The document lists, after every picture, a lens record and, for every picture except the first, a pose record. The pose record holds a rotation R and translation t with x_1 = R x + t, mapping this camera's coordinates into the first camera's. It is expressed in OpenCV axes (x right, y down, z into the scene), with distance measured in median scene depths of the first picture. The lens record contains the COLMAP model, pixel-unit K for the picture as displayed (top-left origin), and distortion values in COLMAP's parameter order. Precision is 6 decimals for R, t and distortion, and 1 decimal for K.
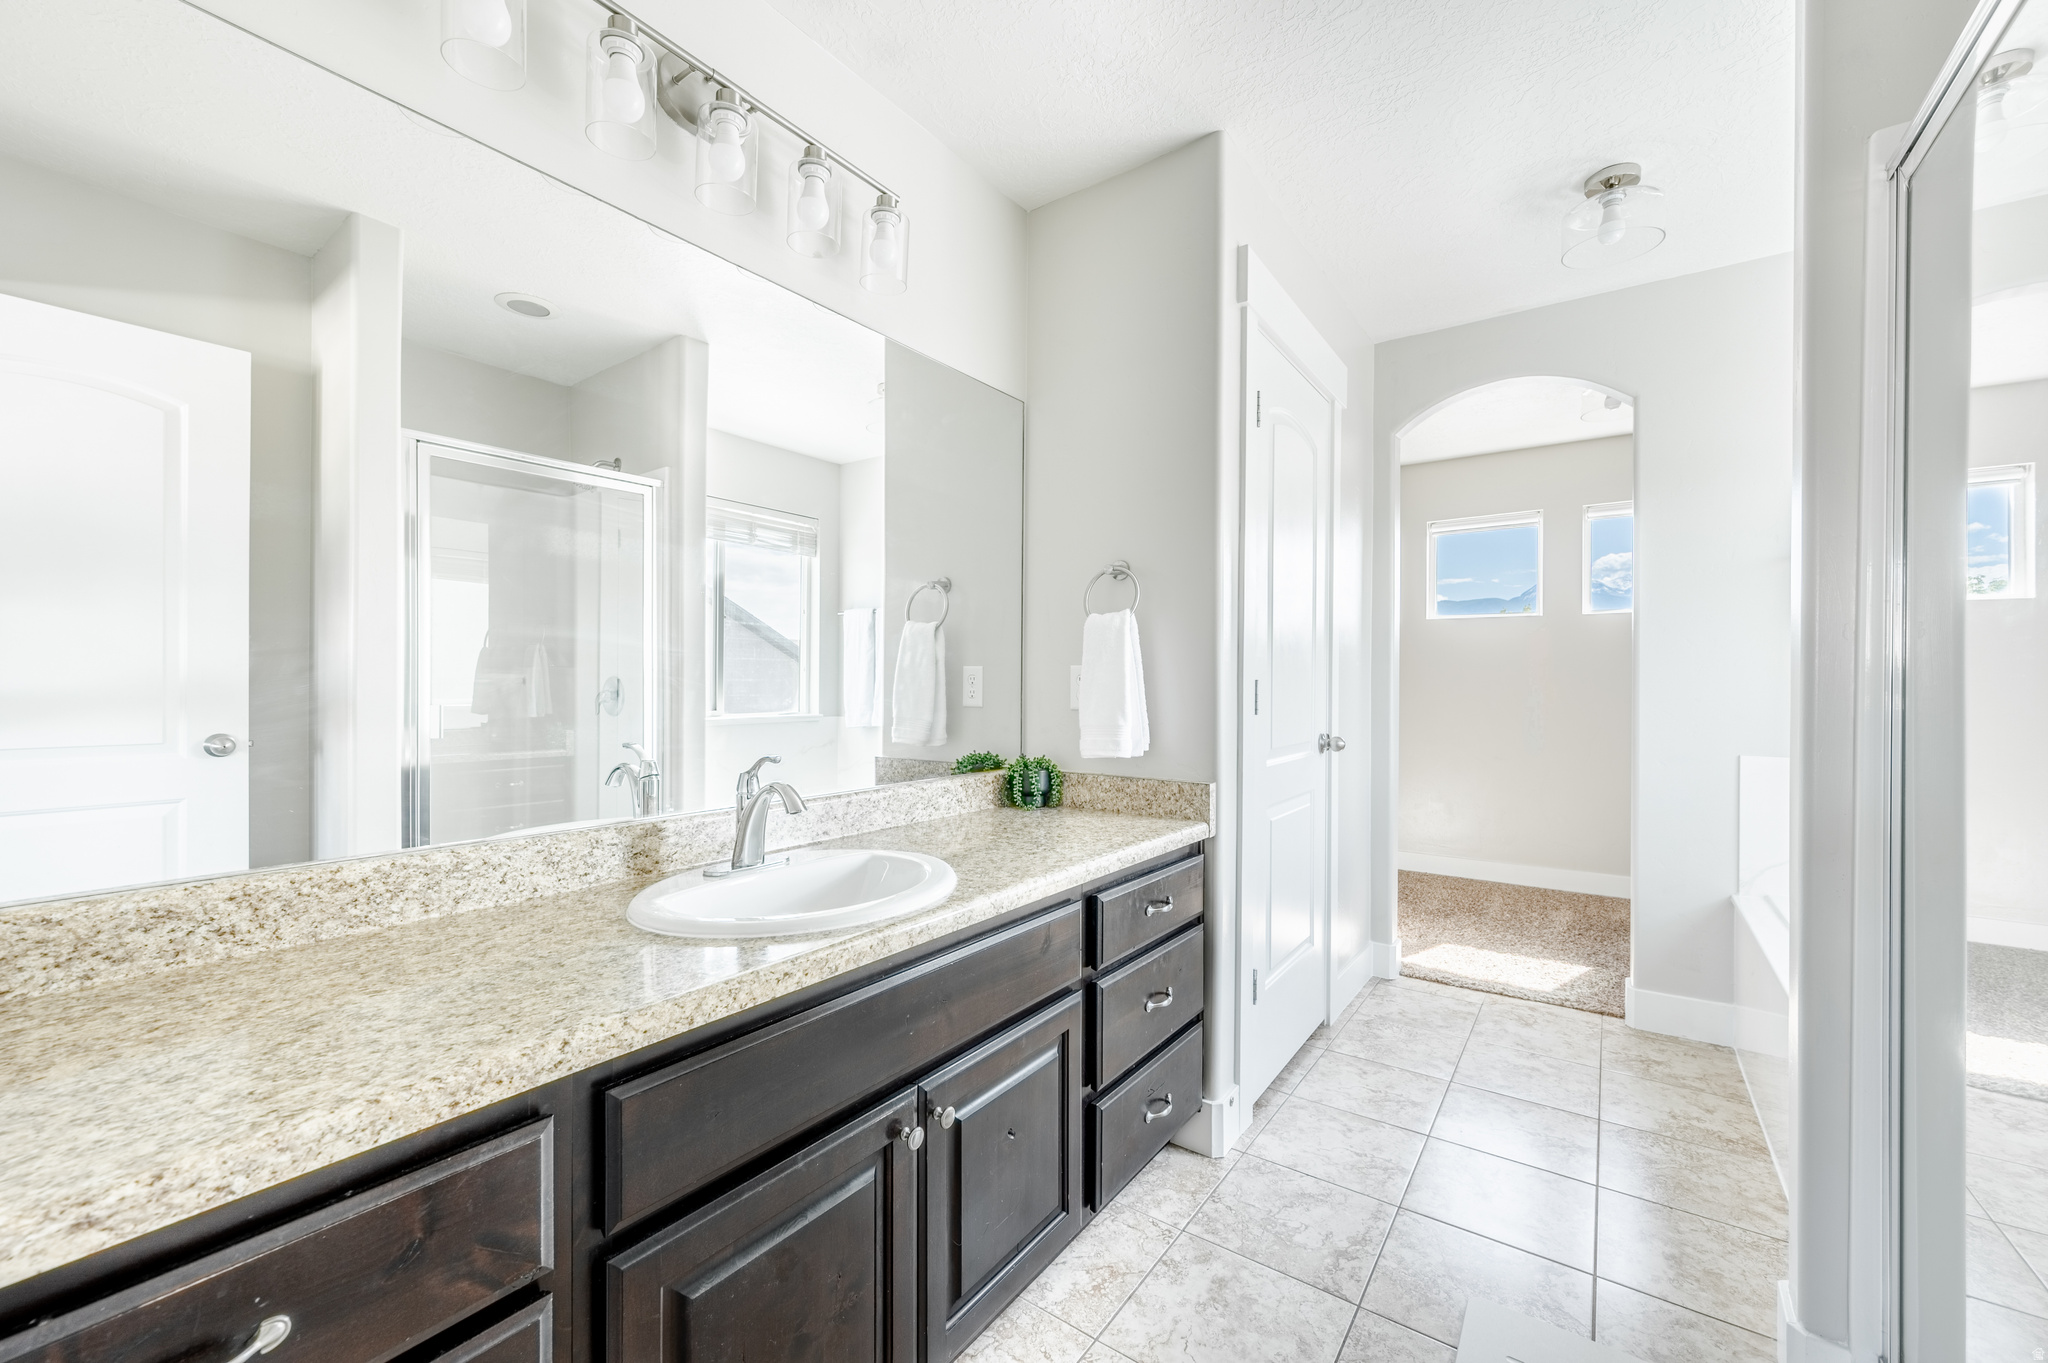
lens RADIAL K [[806.5, 0, 1025.0], [0, 806.5, 683.7], [0, 0, 1]] dist [-0.000849, -0.000115]
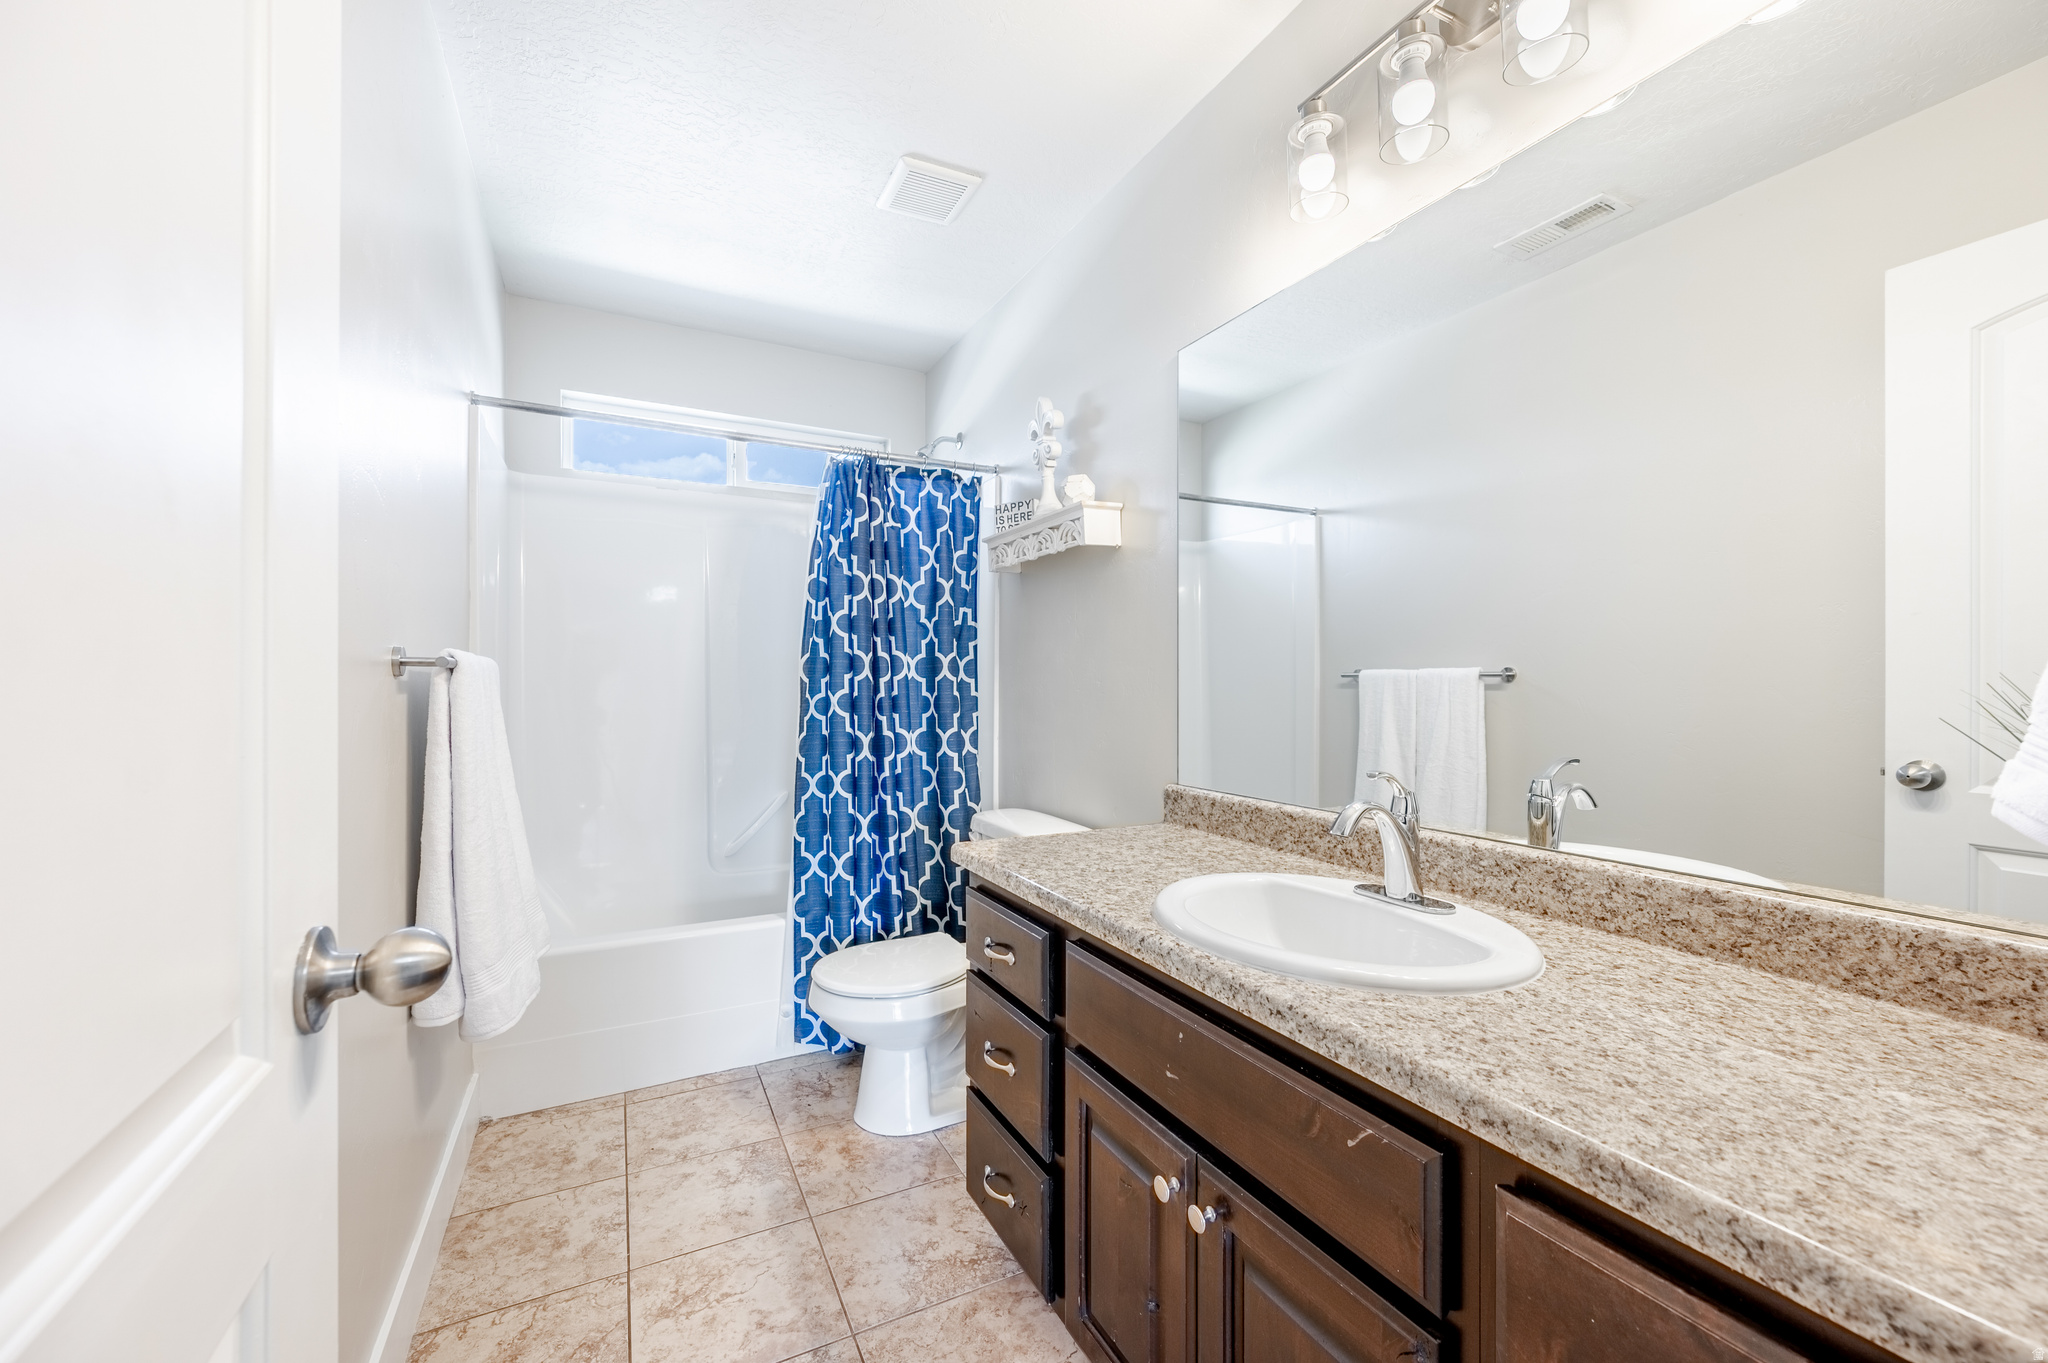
lens RADIAL K [[806.5, 0, 1024.0], [0, 806.5, 684.2], [0, 0, 1]] dist [-0.000849, -0.000115]
pose [[-0.446270, -0.005804, -0.894880, 0.598205], [-0.004865, 0.999980, -0.004059, 0.003304], [0.894885, 0.002543, -0.446289, 1.090483]]
